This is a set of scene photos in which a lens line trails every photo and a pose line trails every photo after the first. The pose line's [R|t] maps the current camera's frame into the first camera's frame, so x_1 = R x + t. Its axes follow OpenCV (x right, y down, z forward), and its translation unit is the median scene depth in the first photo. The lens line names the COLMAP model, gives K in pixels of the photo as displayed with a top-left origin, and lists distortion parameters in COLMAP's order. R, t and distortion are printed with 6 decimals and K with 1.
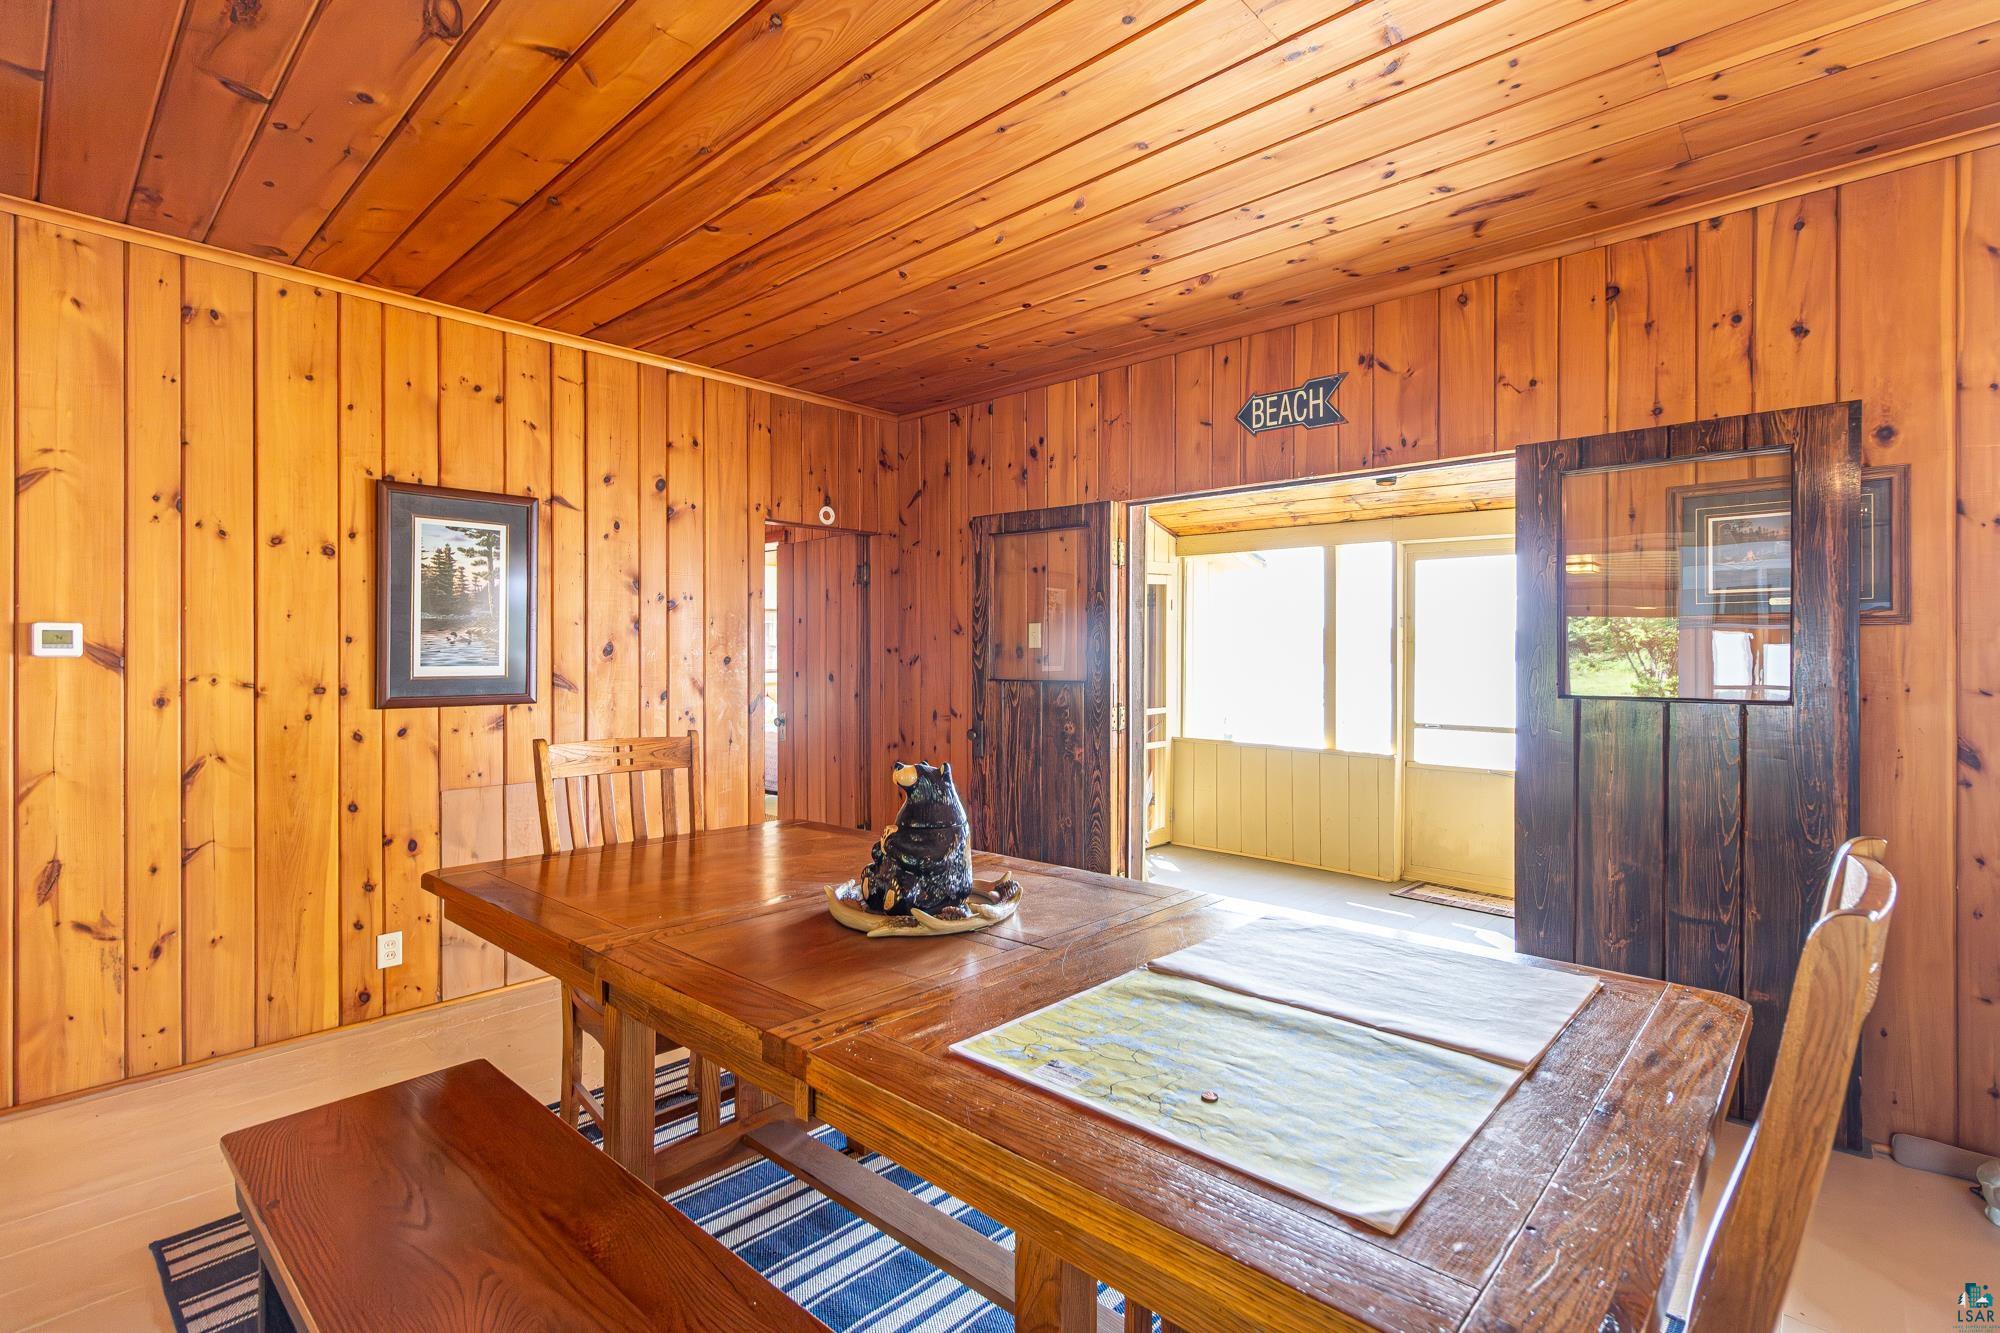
lens RADIAL K [[937.3, 0, 1011.1], [0, 937.3, 651.4], [0, 0, 1]] dist [0.001717, 0.000068]
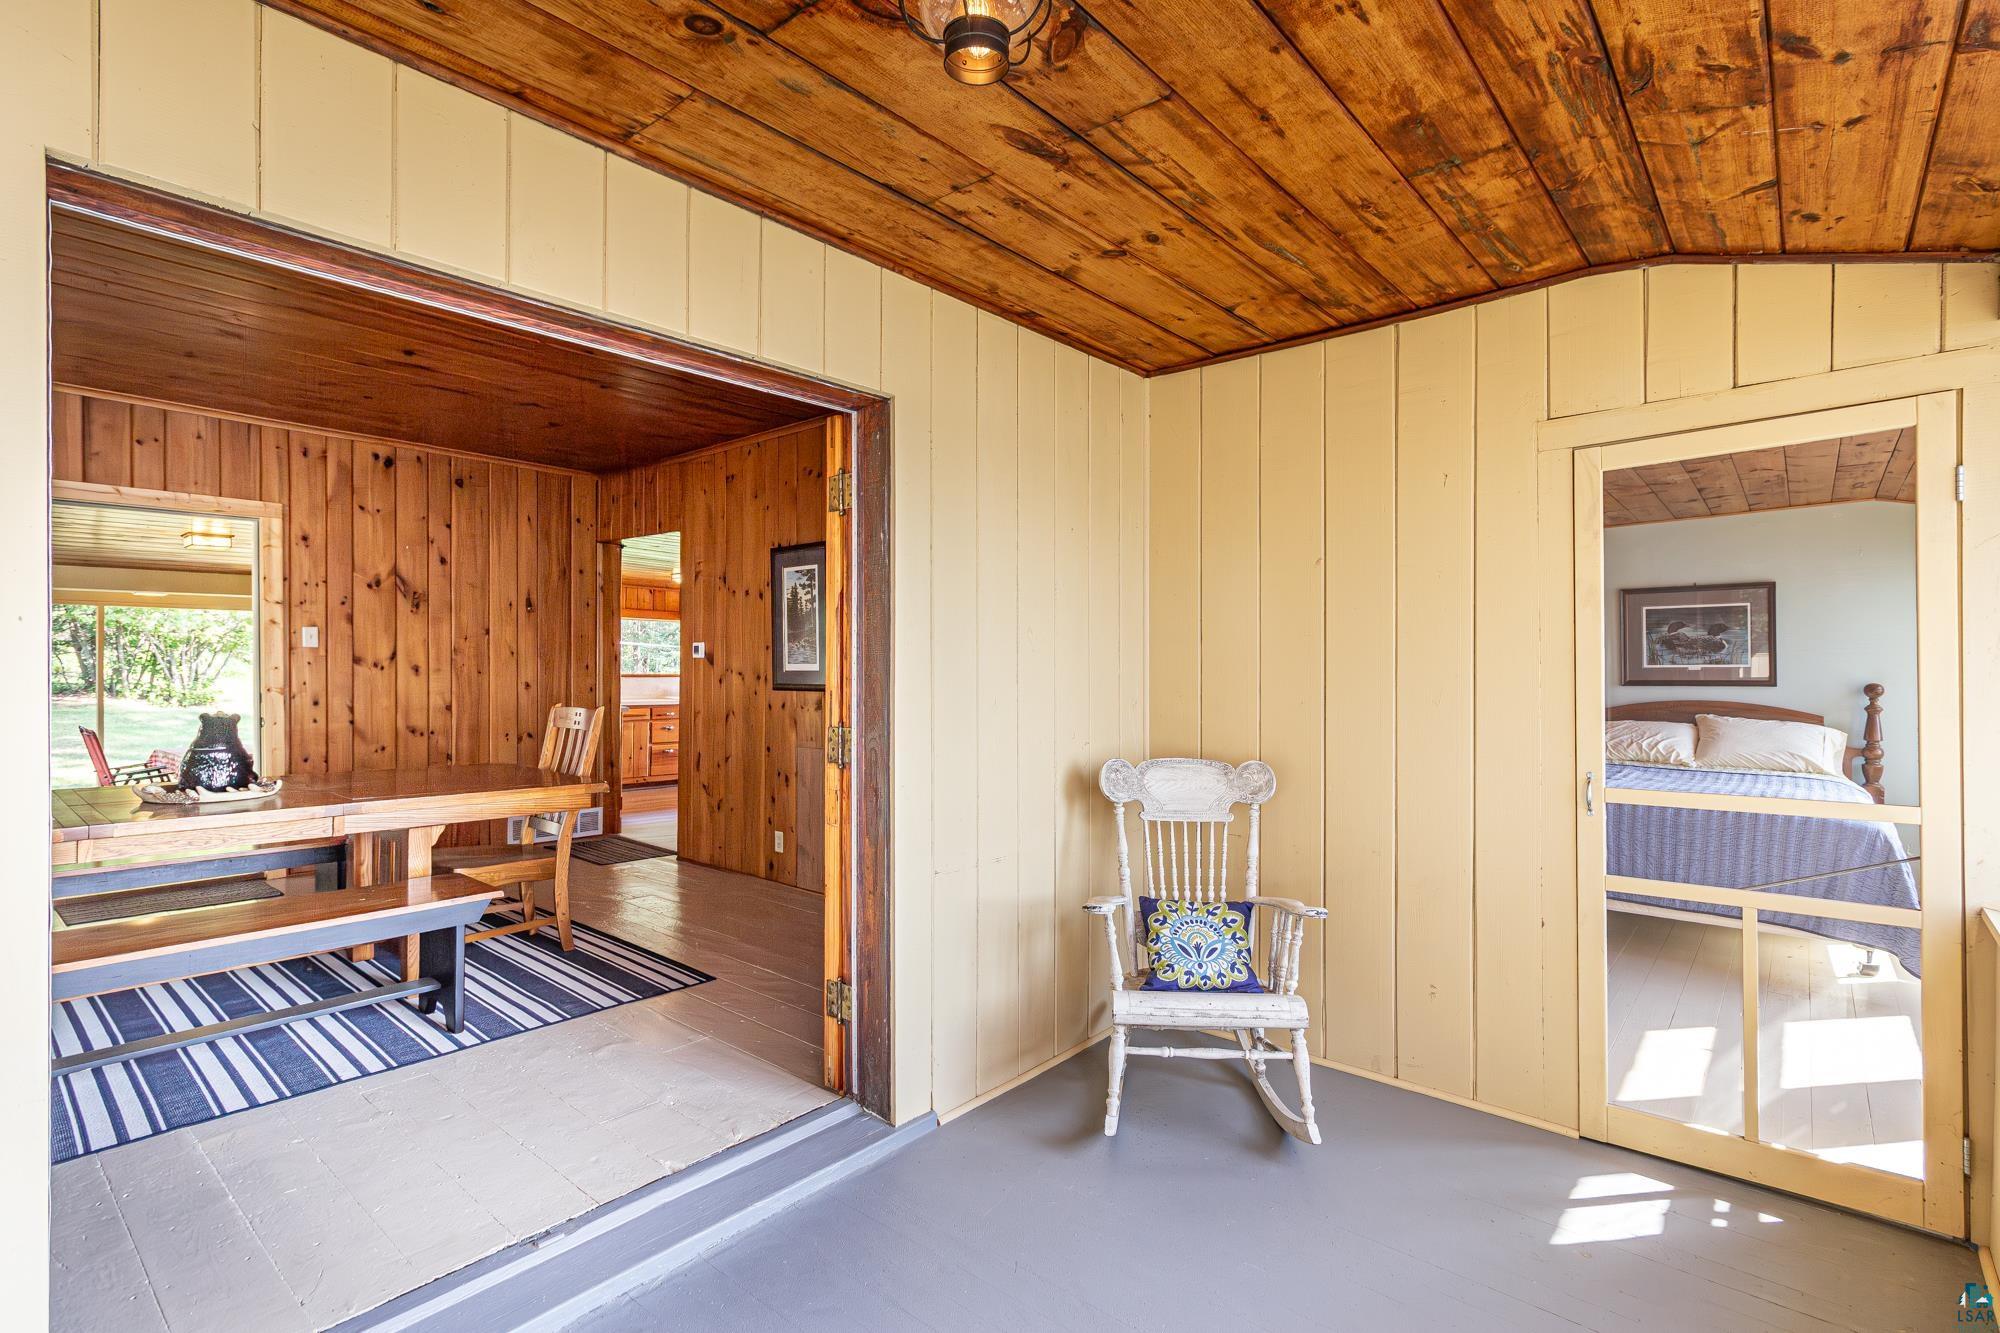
lens RADIAL K [[937.3, 0, 1007.7], [0, 937.3, 664.6], [0, 0, 1]] dist [0.001717, 0.000068]
pose [[0.025775, 0.001456, -0.999667, 0.898957], [0.004750, 0.999987, 0.001579, 0.015878], [0.999656, -0.004789, 0.025768, 1.284997]]
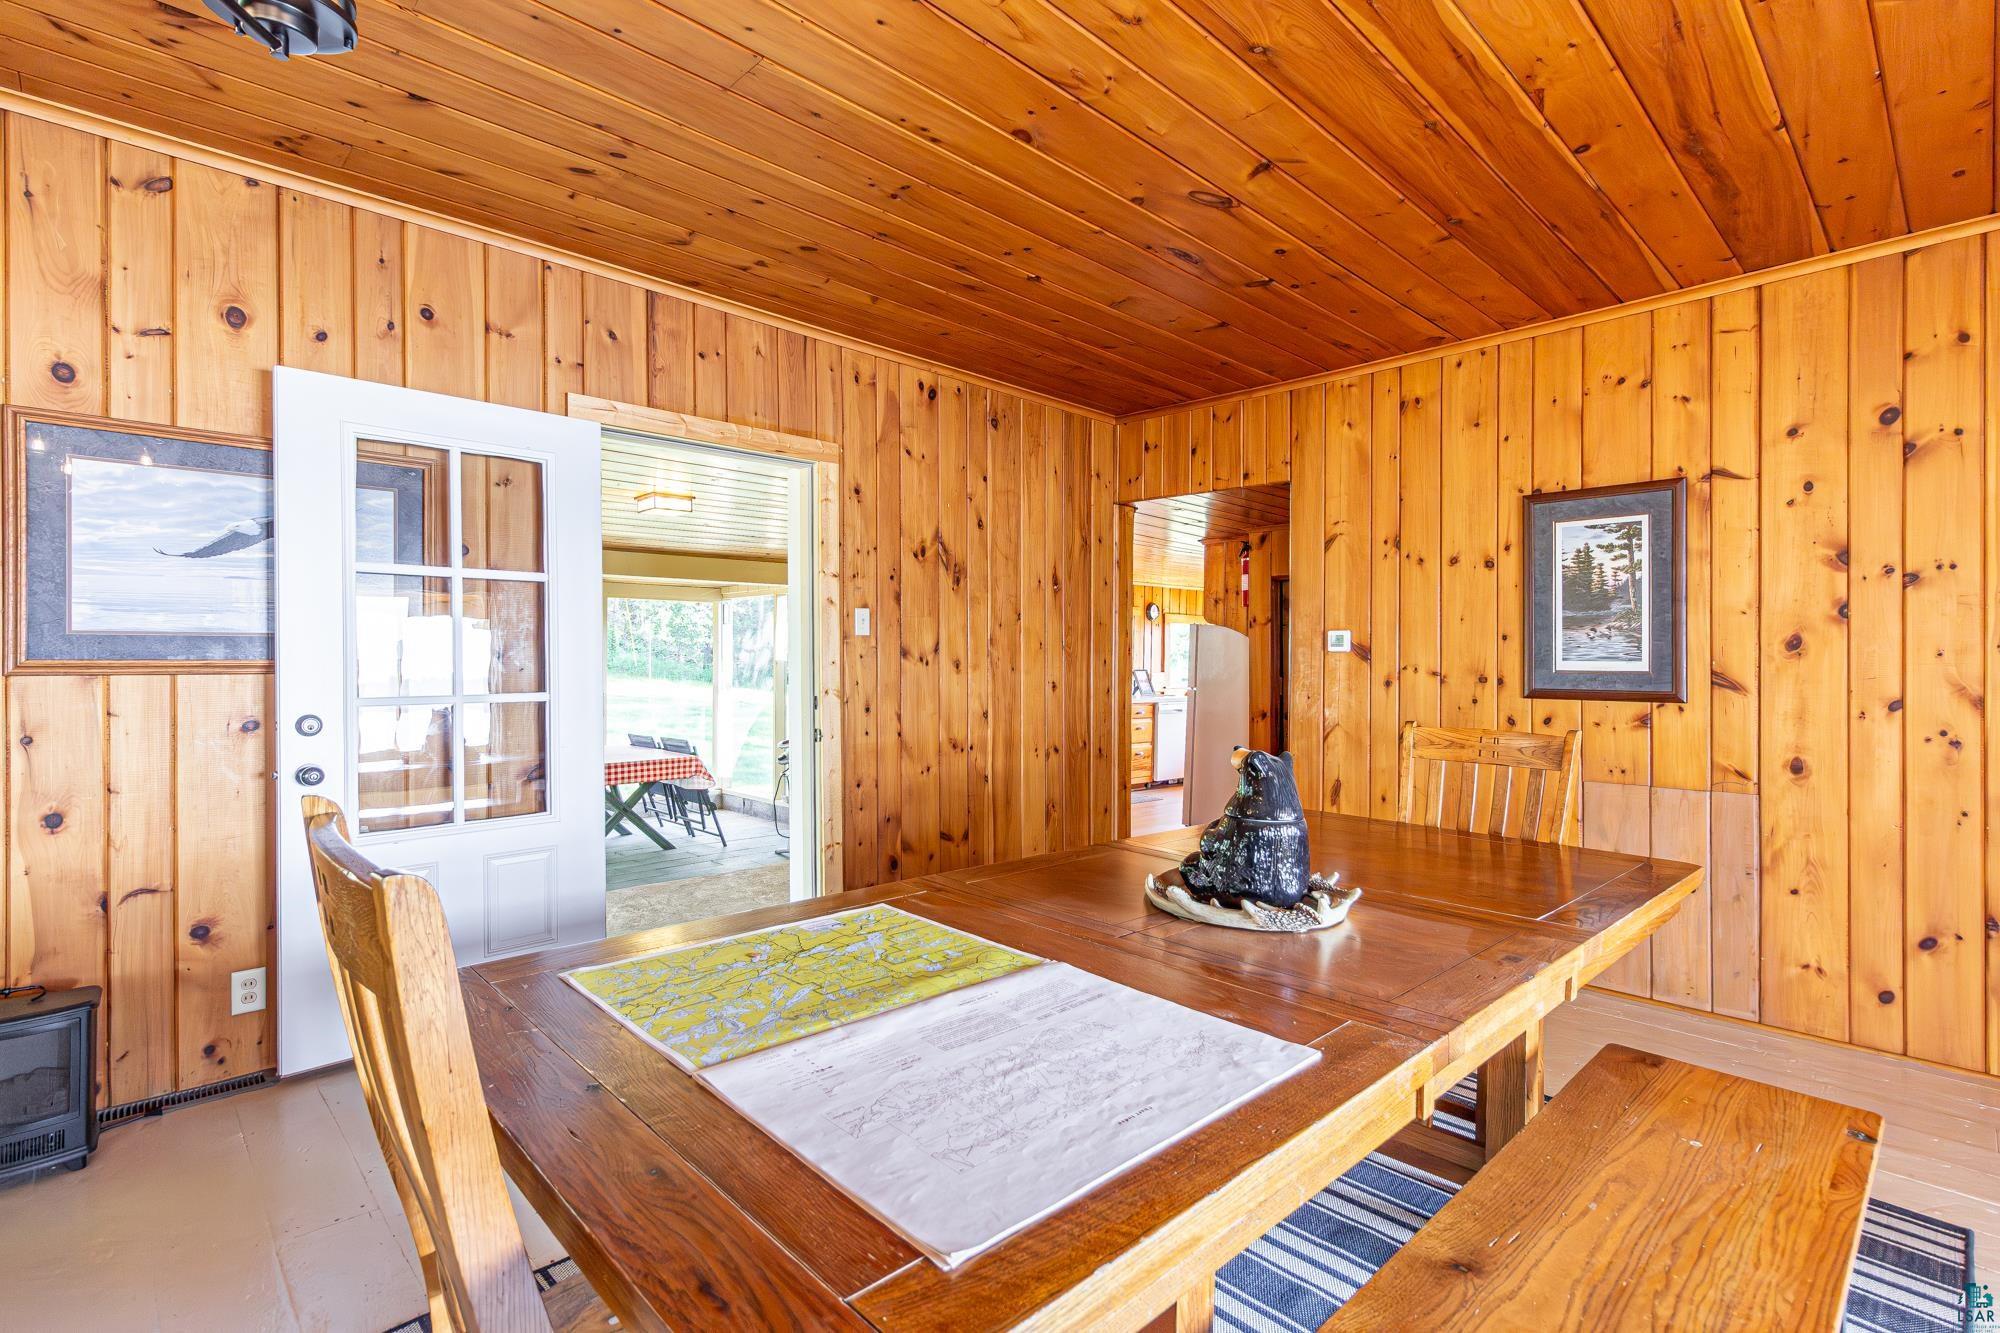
lens RADIAL K [[937.3, 0, 1018.2], [0, 937.3, 655.4], [0, 0, 1]] dist [0.001717, 0.000068]
pose [[-0.067803, -0.001242, -0.997698, 0.467853], [-0.000093, 0.999999, -0.001239, 0.010676], [0.997699, 0.000008, -0.067803, 0.439293]]
